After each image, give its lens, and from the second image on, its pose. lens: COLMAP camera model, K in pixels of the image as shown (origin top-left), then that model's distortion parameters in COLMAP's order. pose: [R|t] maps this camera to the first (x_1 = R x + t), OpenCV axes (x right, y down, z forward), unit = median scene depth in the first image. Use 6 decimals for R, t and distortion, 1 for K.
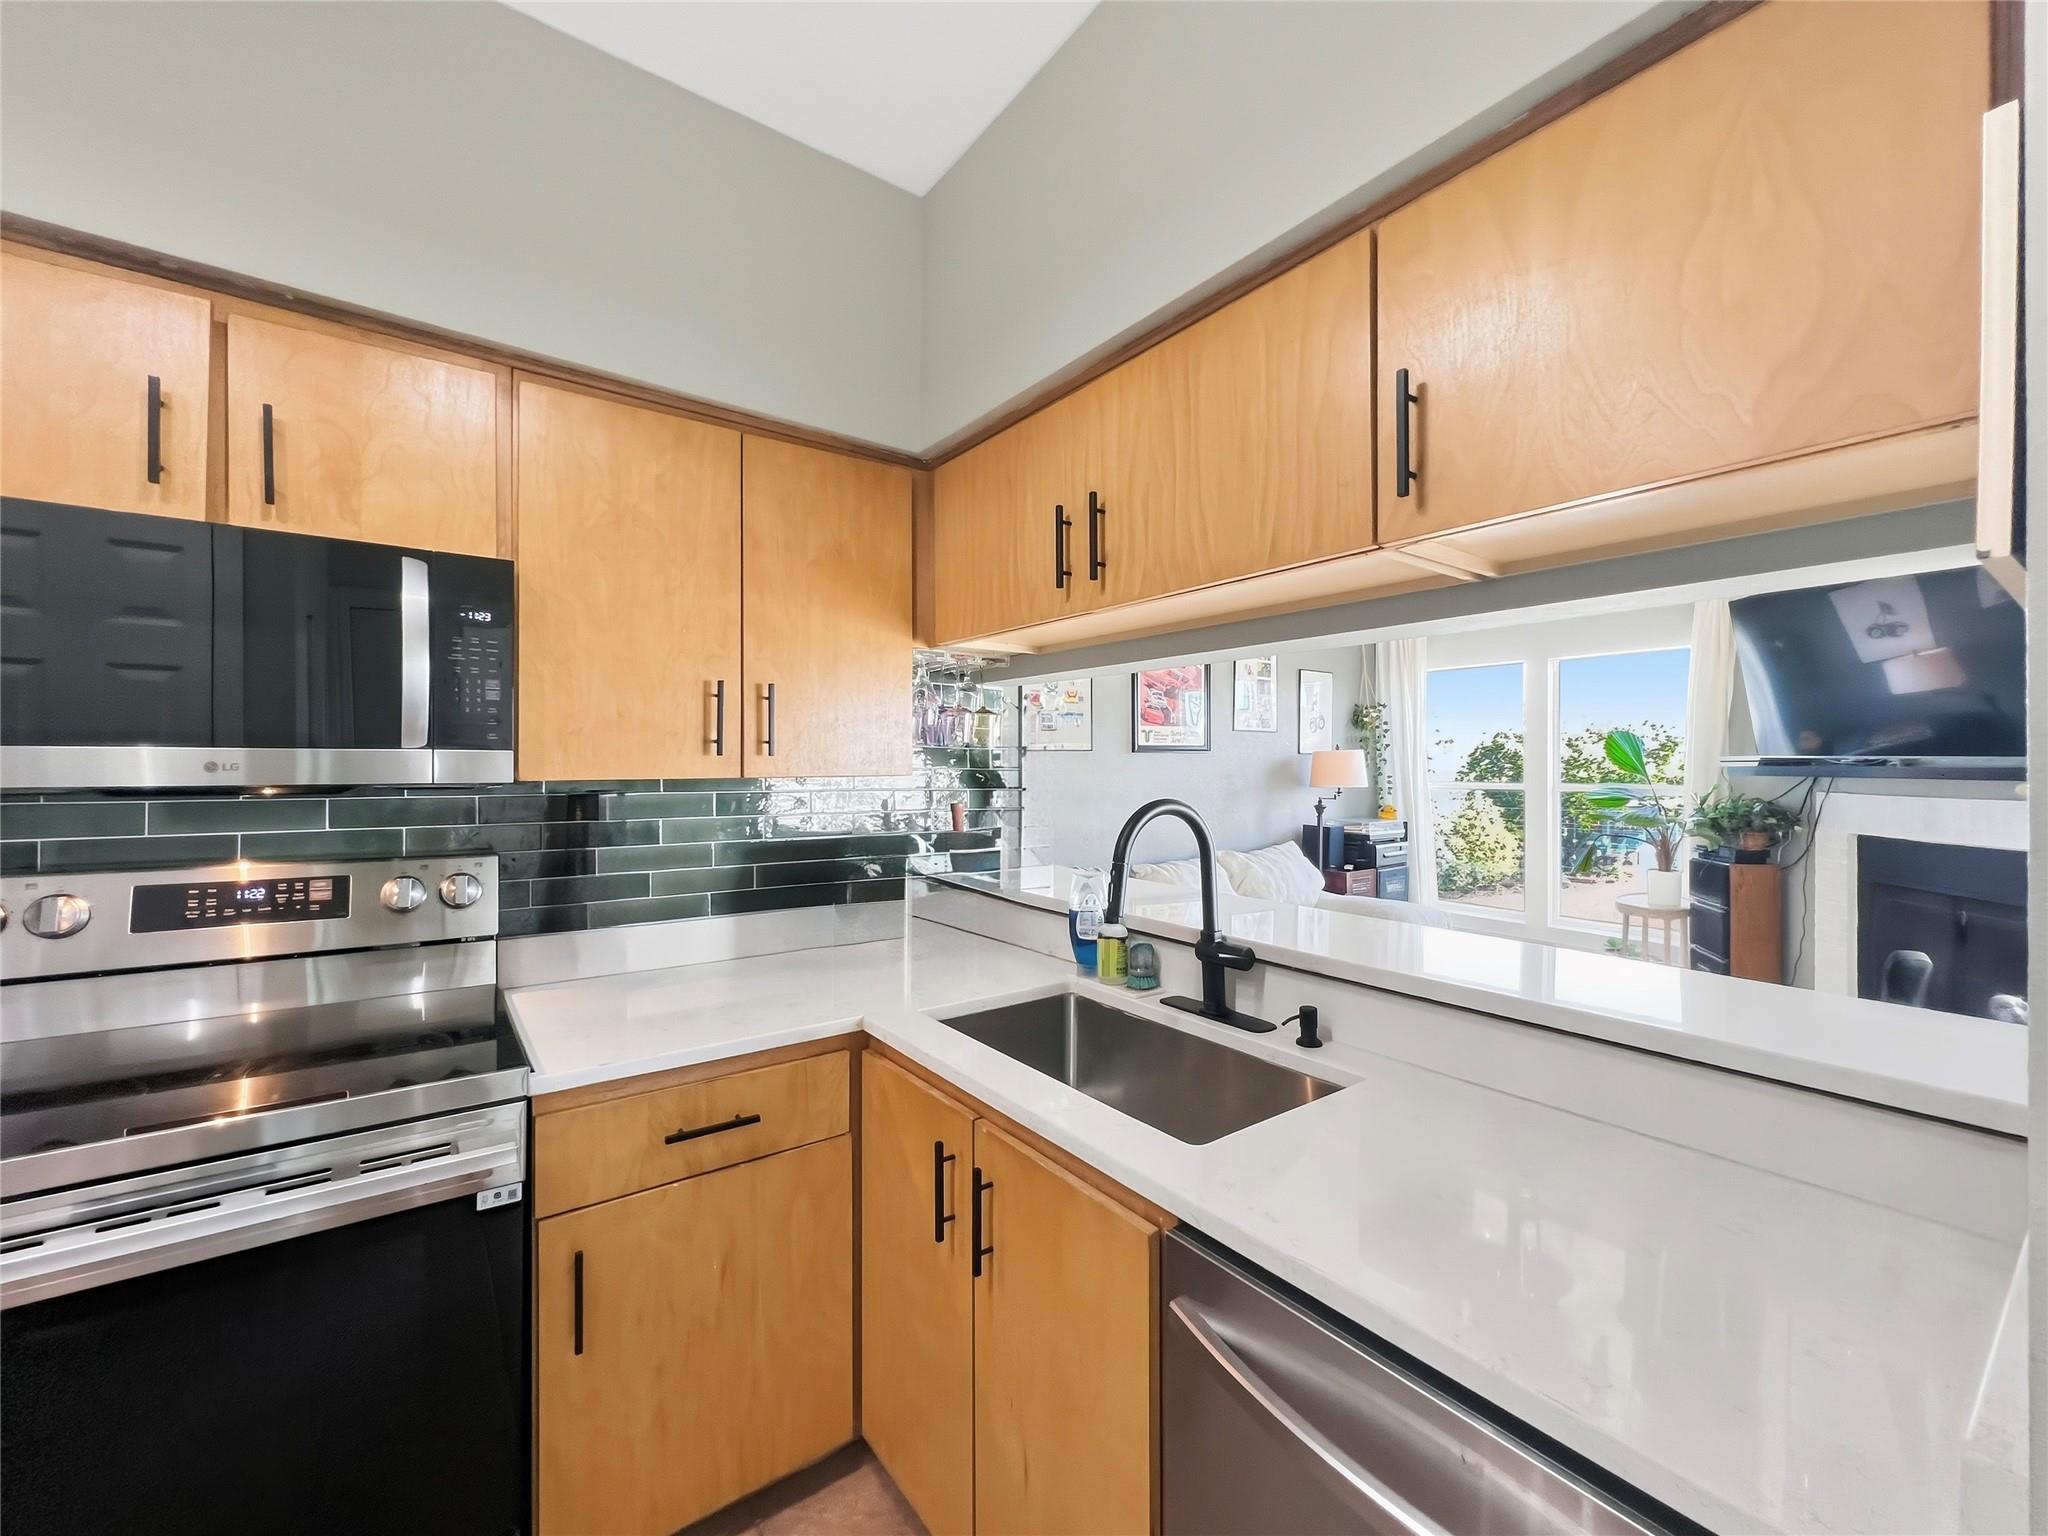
lens RADIAL K [[818.8, 0, 1022.2], [0, 818.8, 758.8], [0, 0, 1]] dist [0.001878, 0.000206]
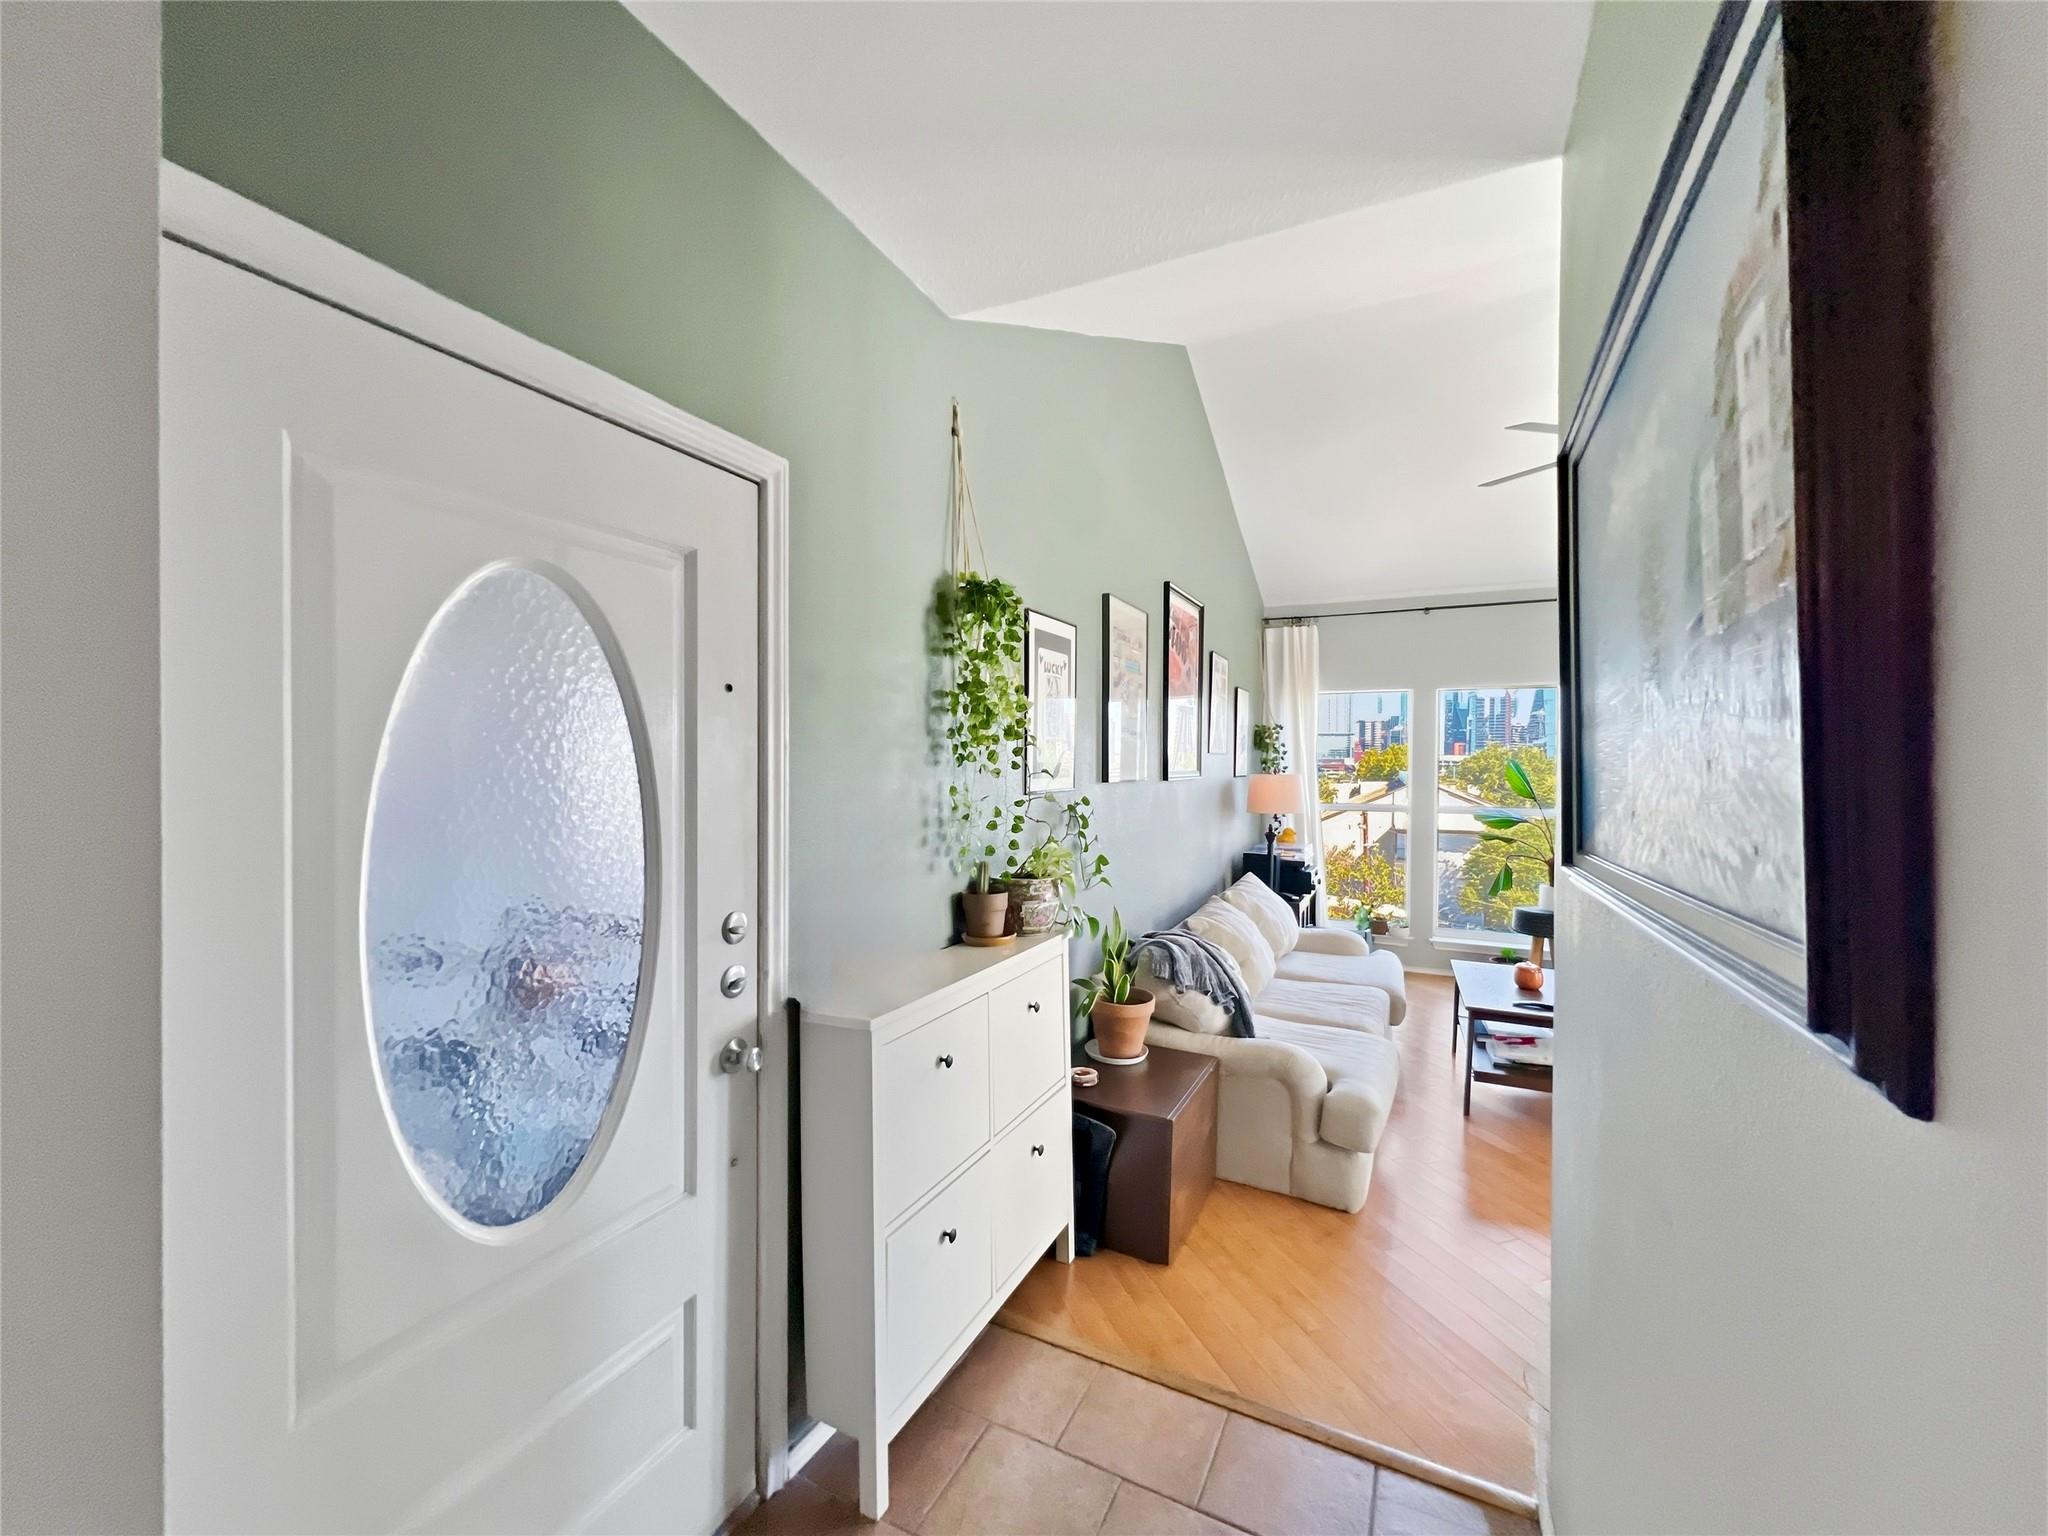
lens RADIAL K [[827.7, 0, 1008.3], [0, 827.7, 770.8], [0, 0, 1]] dist [0.002488, 0.000160]
pose [[0.892431, 0.005318, 0.451152, -1.205172], [-0.012861, 0.999824, 0.013656, -0.084972], [-0.451000, -0.017989, 0.892343, 1.001148]]
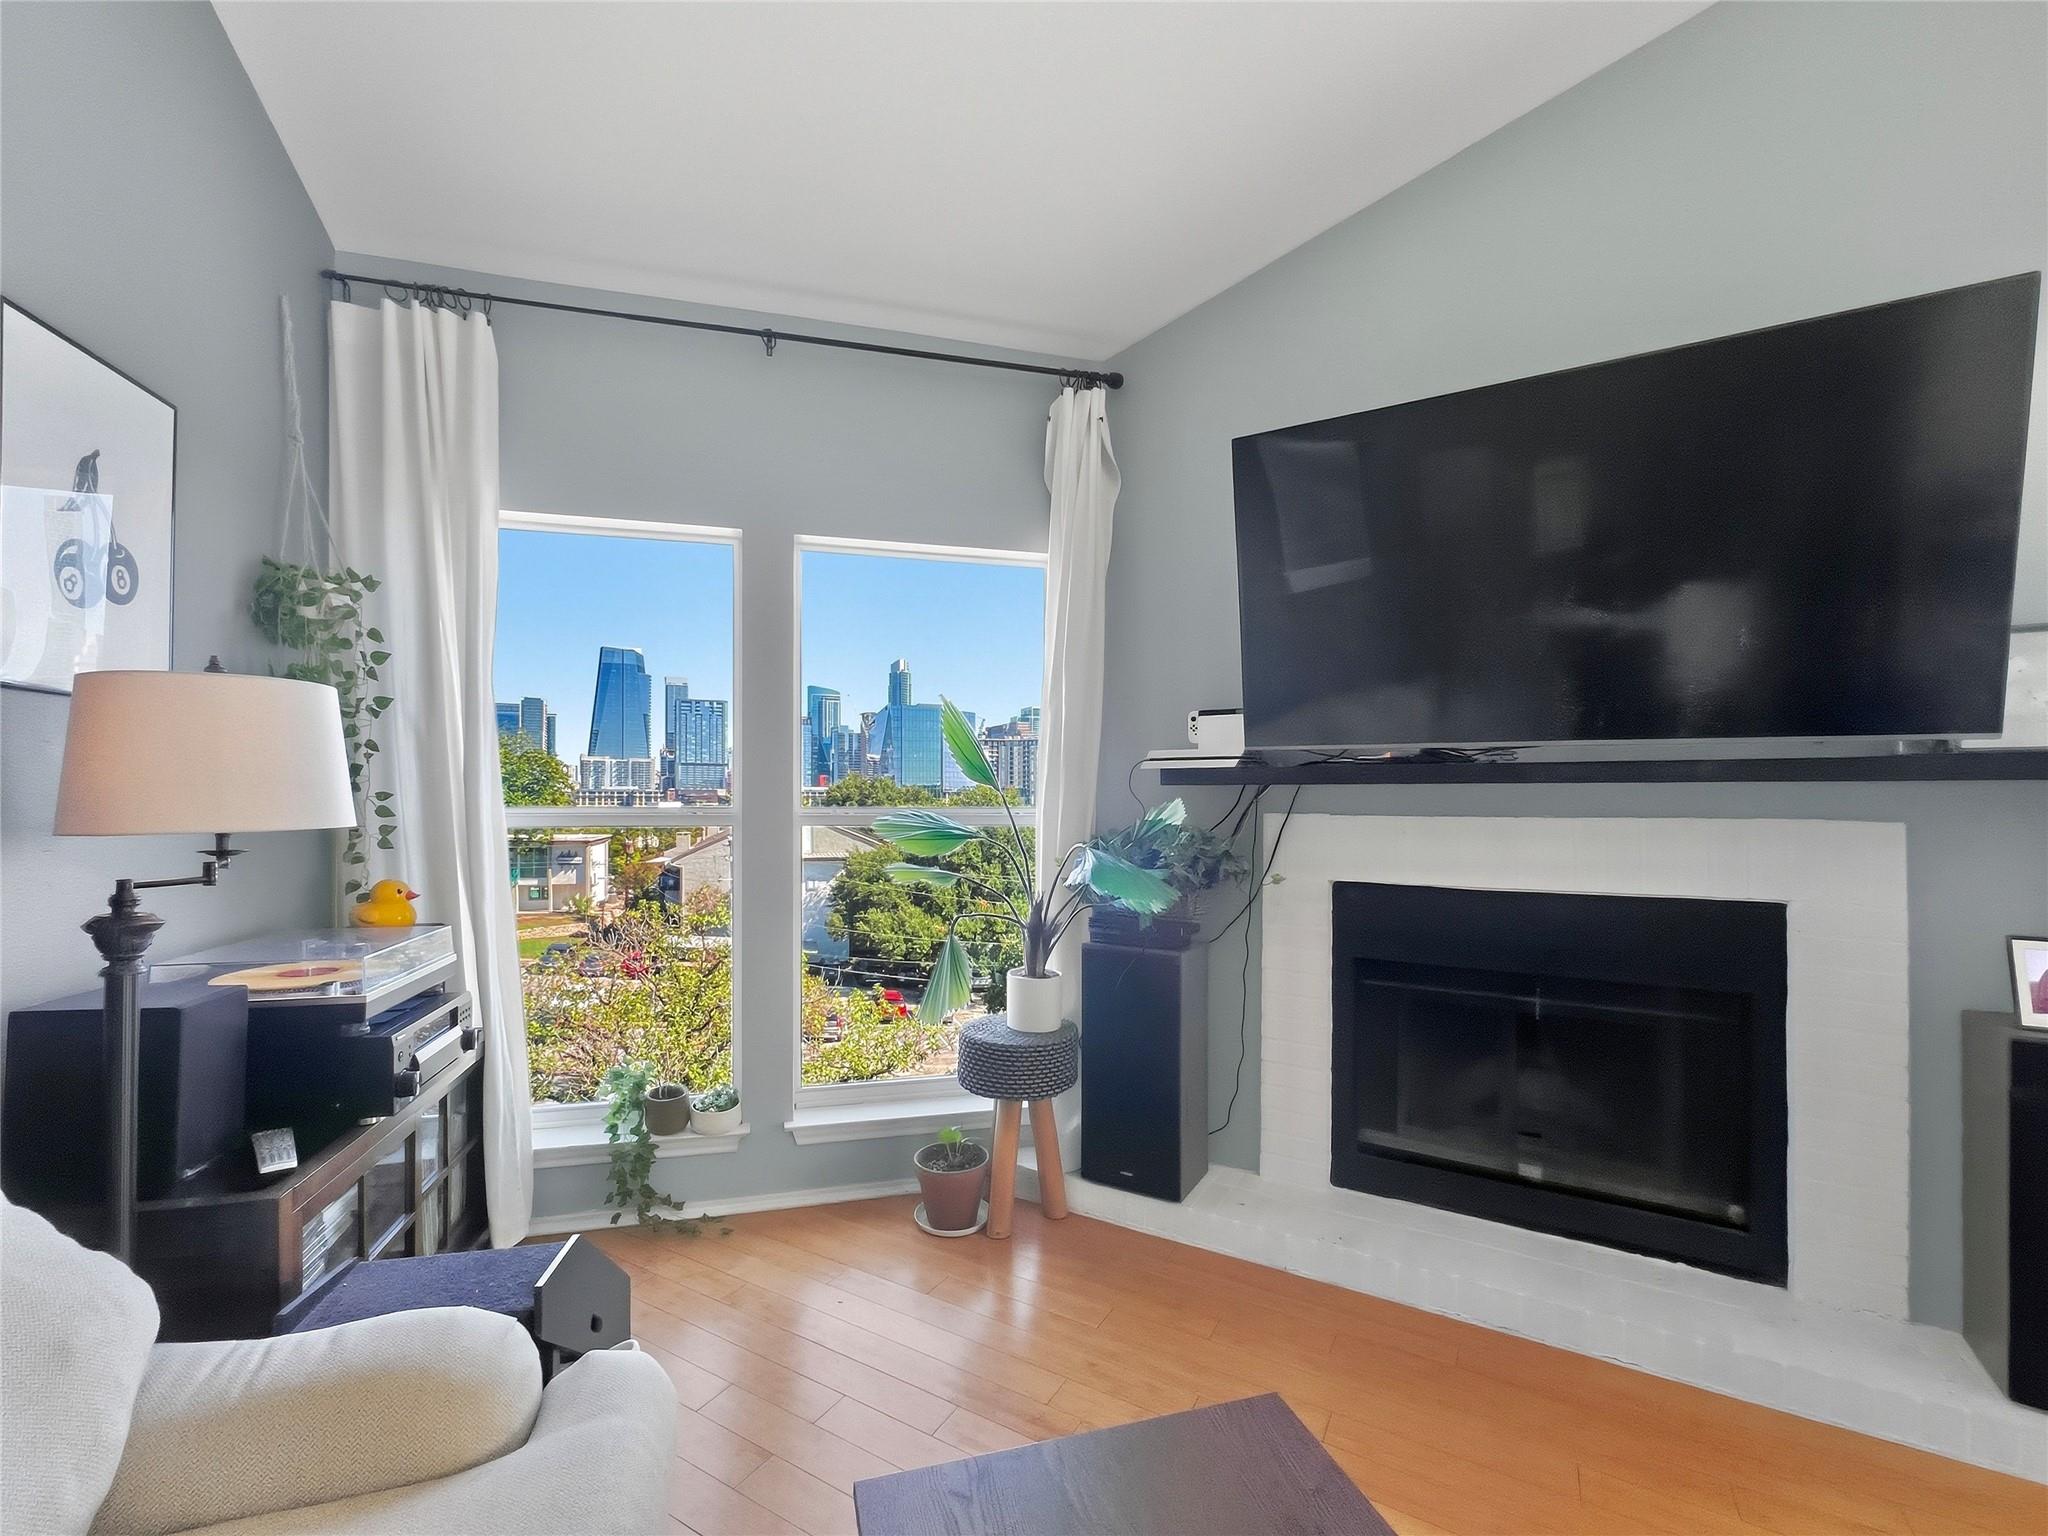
lens RADIAL K [[861.0, 0, 1024.9], [0, 861.0, 792.2], [0, 0, 1]] dist [0.000026, -0.000115]
pose [[0.366217, 0.007625, 0.930498, 0.846128], [-0.006146, 0.999964, -0.005775, 0.082531], [-0.930509, -0.003604, 0.366251, 2.458354]]
